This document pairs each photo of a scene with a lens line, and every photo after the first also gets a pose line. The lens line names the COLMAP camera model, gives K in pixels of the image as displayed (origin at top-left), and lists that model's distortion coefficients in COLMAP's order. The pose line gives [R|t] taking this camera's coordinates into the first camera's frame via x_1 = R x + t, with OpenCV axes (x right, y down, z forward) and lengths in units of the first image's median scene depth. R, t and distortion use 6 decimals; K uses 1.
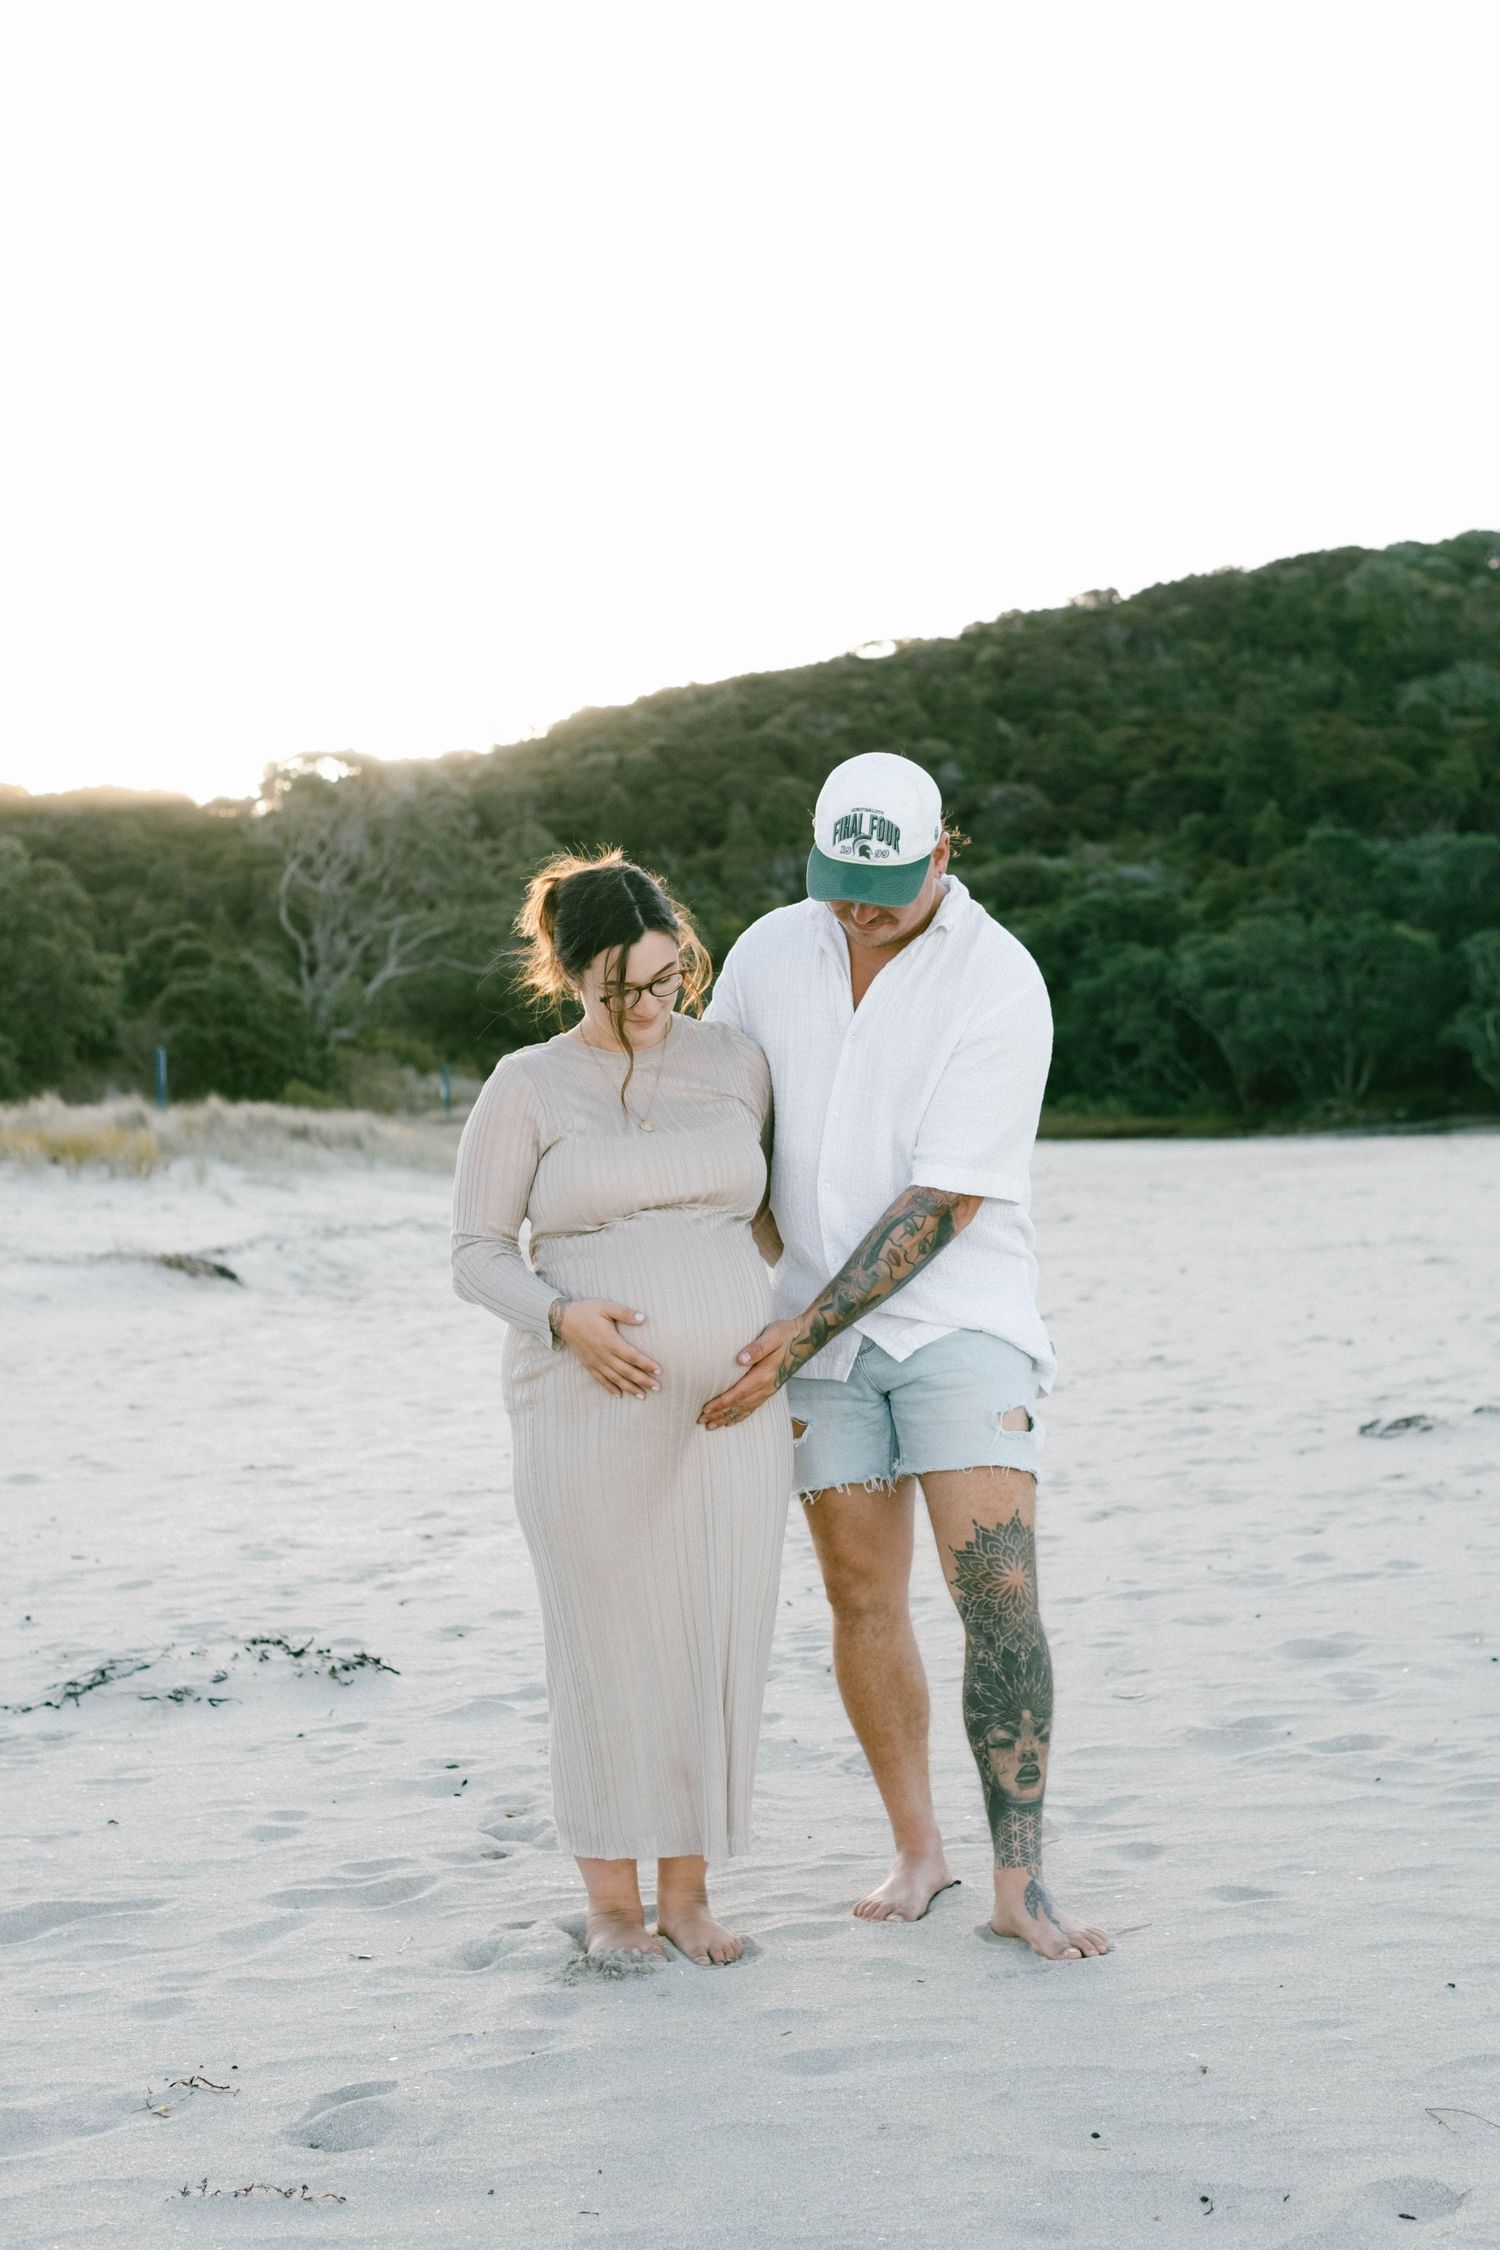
lens RADIAL K [[2268.6, 0, 750.0], [0, 2268.6, 1125.0], [0, 0, 1]] dist [-0.277921, 0.003558]
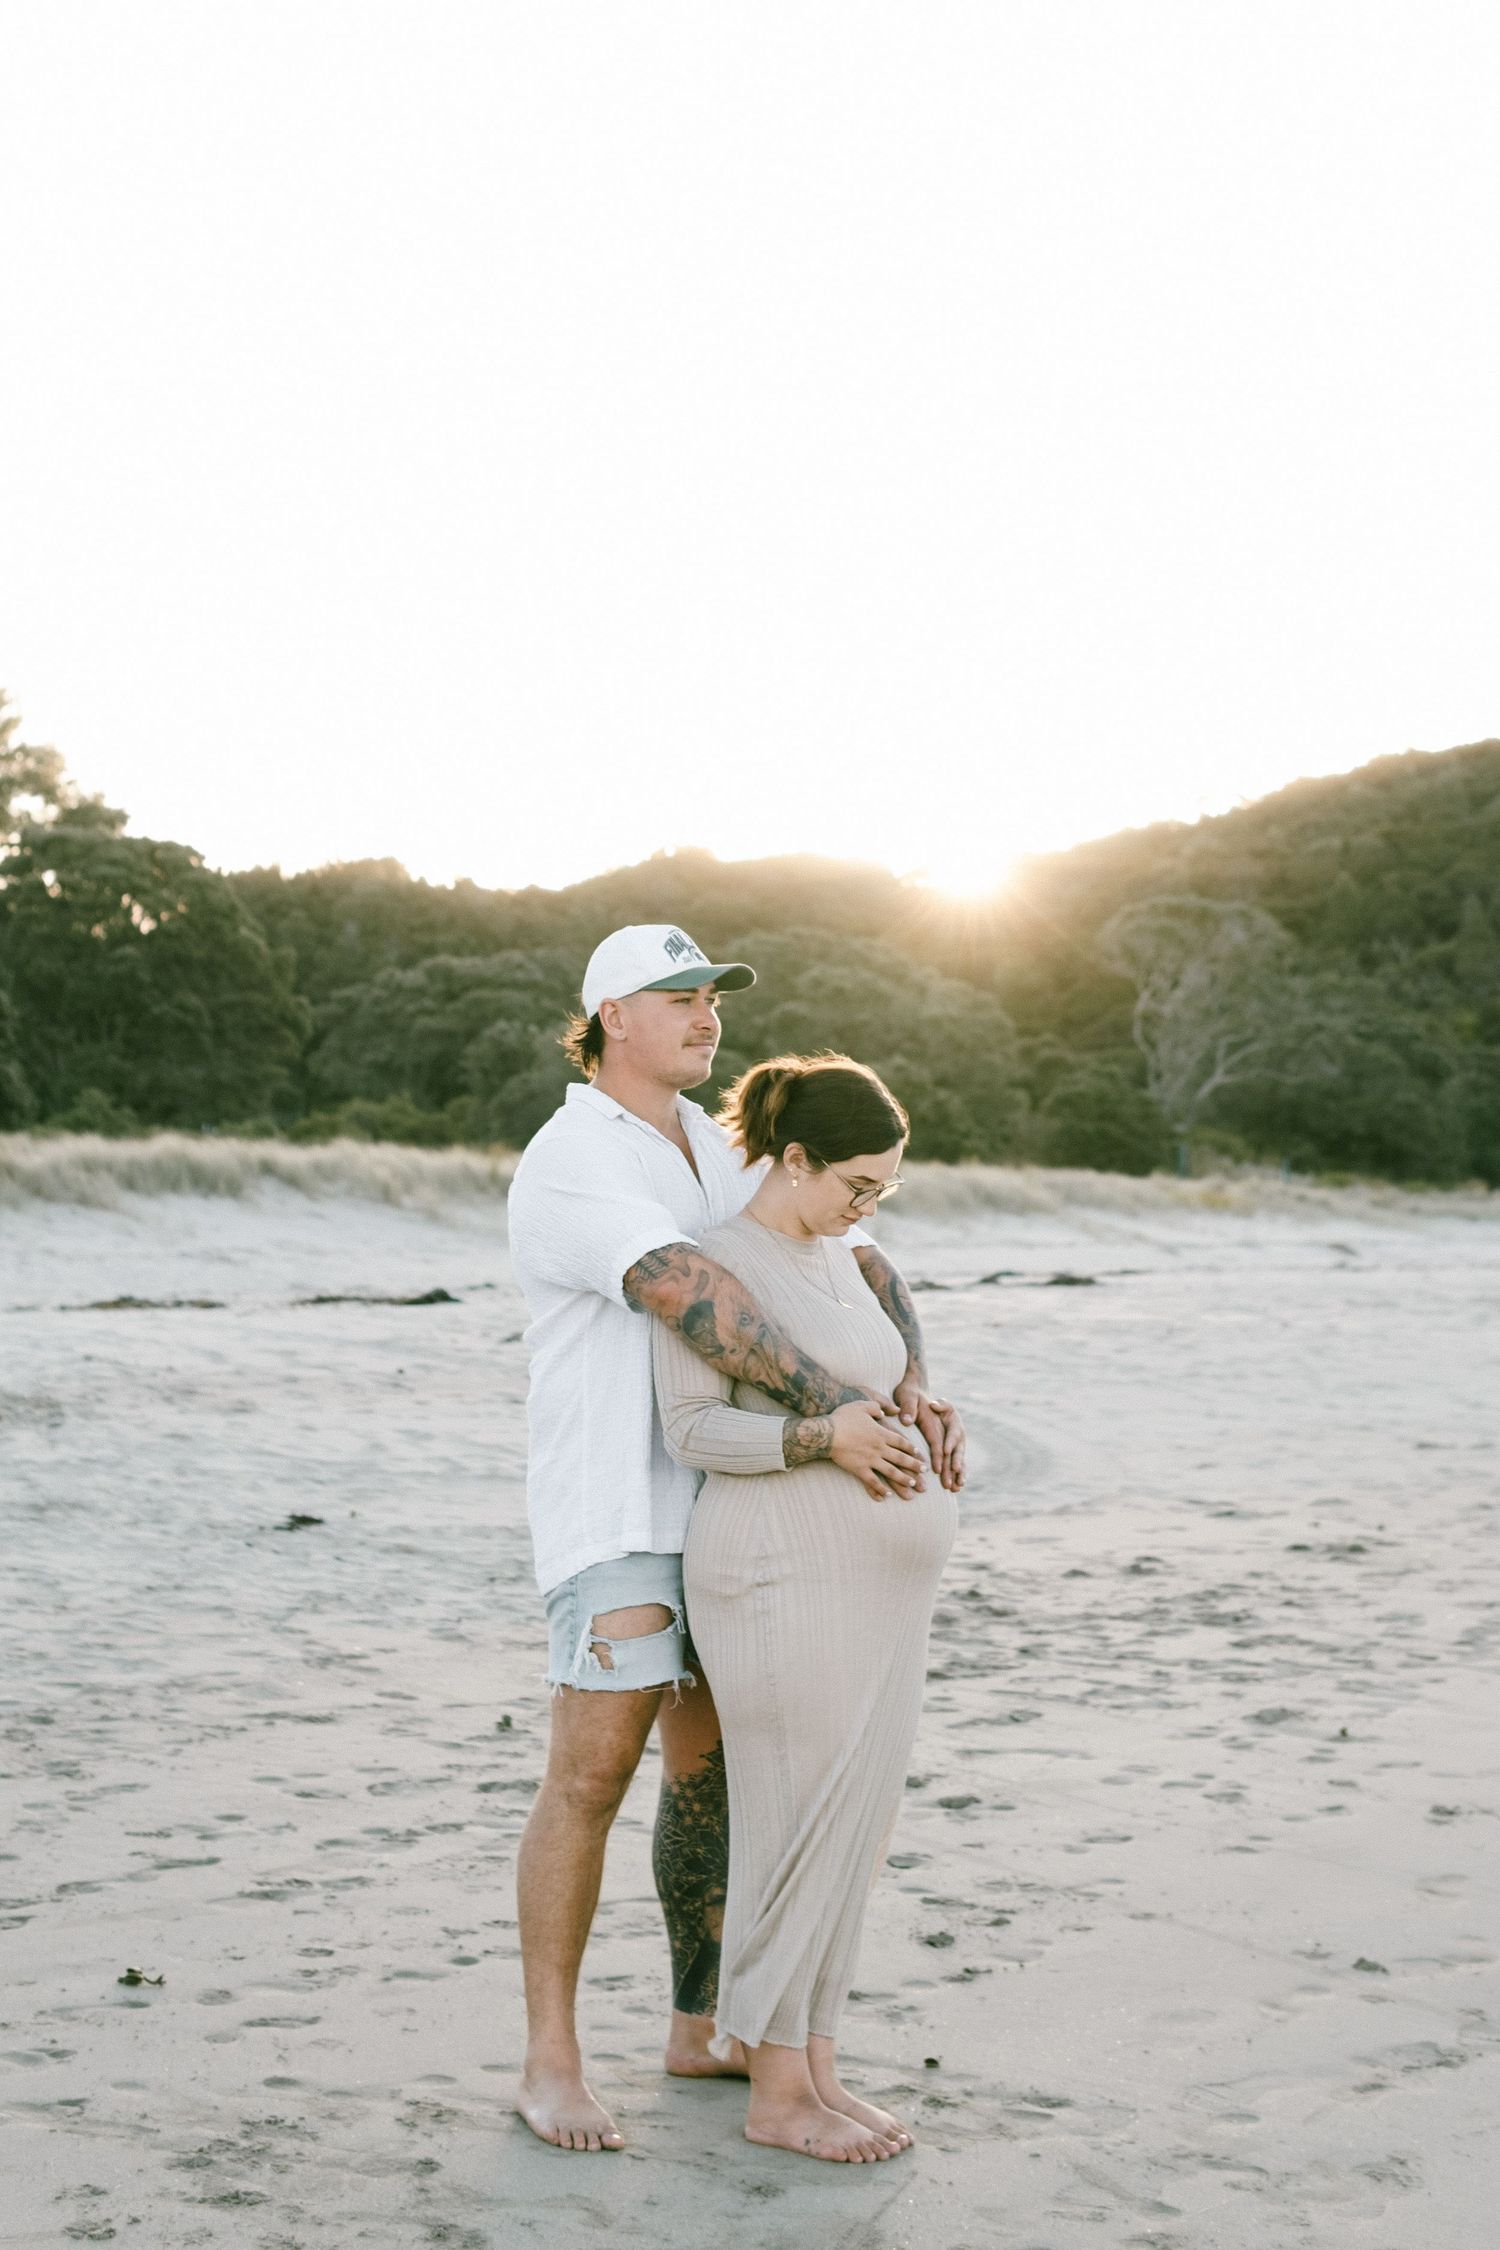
lens RADIAL K [[2791.1, 0, 750.0], [0, 2791.1, 1125.0], [0, 0, 1]] dist [-0.137203, 0.008379]
pose [[0.971029, 0.022819, -0.237872, -0.021349], [-0.030711, 0.999092, -0.029525, 0.004741], [0.236982, 0.035975, 0.970848, -0.255216]]
